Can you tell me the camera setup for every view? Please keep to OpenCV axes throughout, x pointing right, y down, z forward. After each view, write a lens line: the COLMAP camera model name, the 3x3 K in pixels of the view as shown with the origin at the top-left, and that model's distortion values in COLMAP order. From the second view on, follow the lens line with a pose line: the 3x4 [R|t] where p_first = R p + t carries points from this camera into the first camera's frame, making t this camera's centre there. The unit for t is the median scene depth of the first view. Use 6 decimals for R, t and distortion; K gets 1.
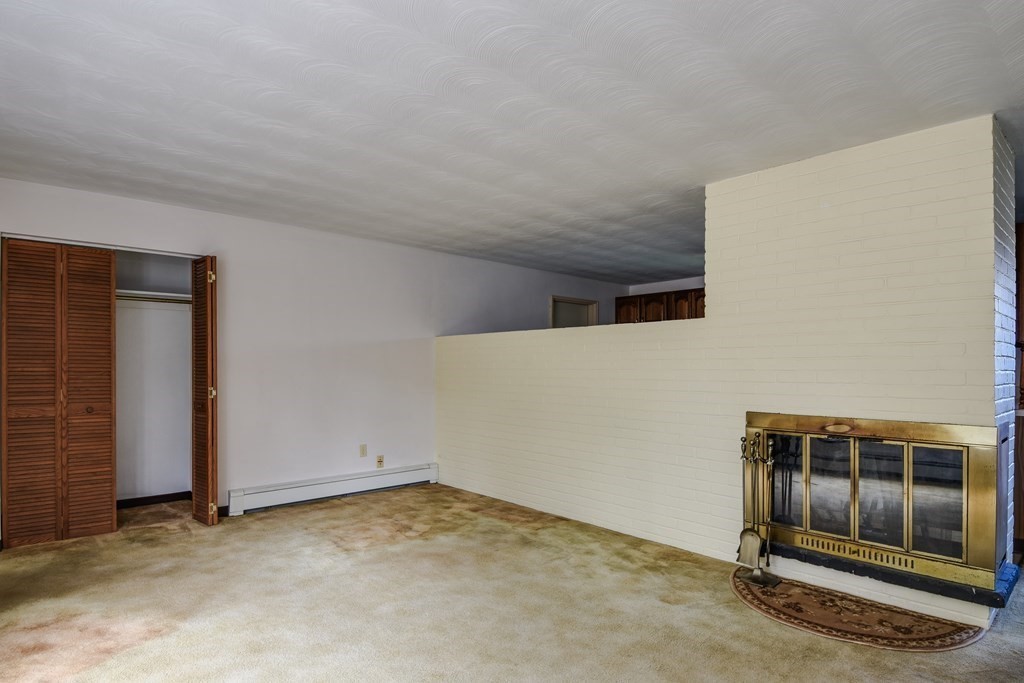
lens RADIAL K [[558.9, 0, 525.7], [0, 558.9, 369.6], [0, 0, 1]] dist [0.039535, -0.047865]
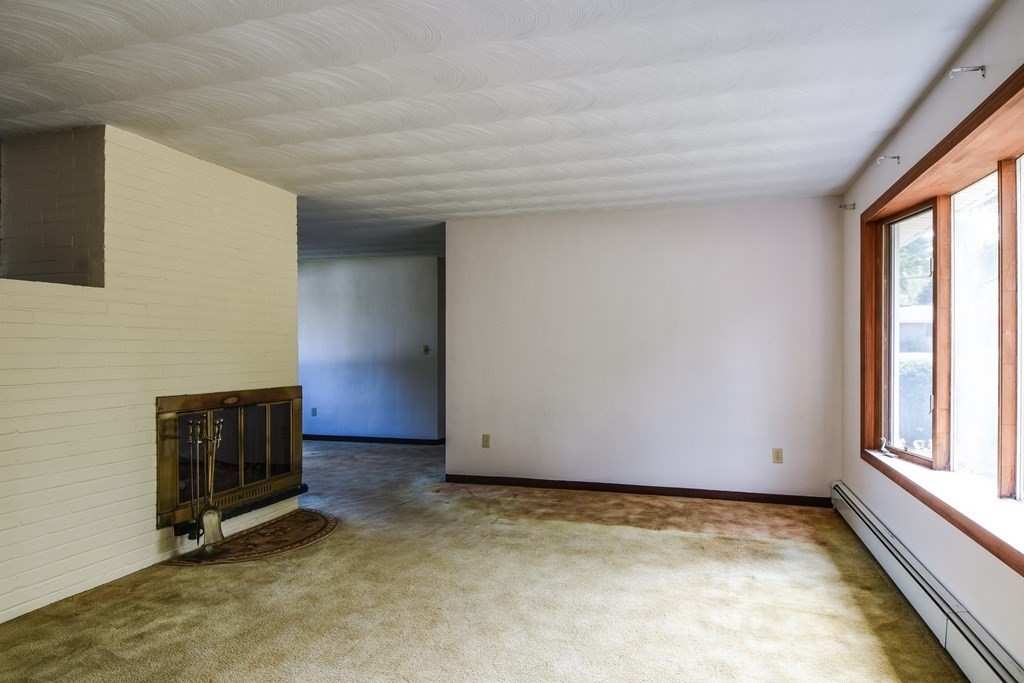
lens RADIAL K [[543.7, 0, 554.4], [0, 543.7, 352.7], [0, 0, 1]] dist [-0.000152, -0.000087]
pose [[-0.517431, -0.004481, 0.855713, -0.843676], [0.000225, 0.999986, 0.005373, -0.004549], [-0.855725, 0.002973, -0.517422, 1.064317]]
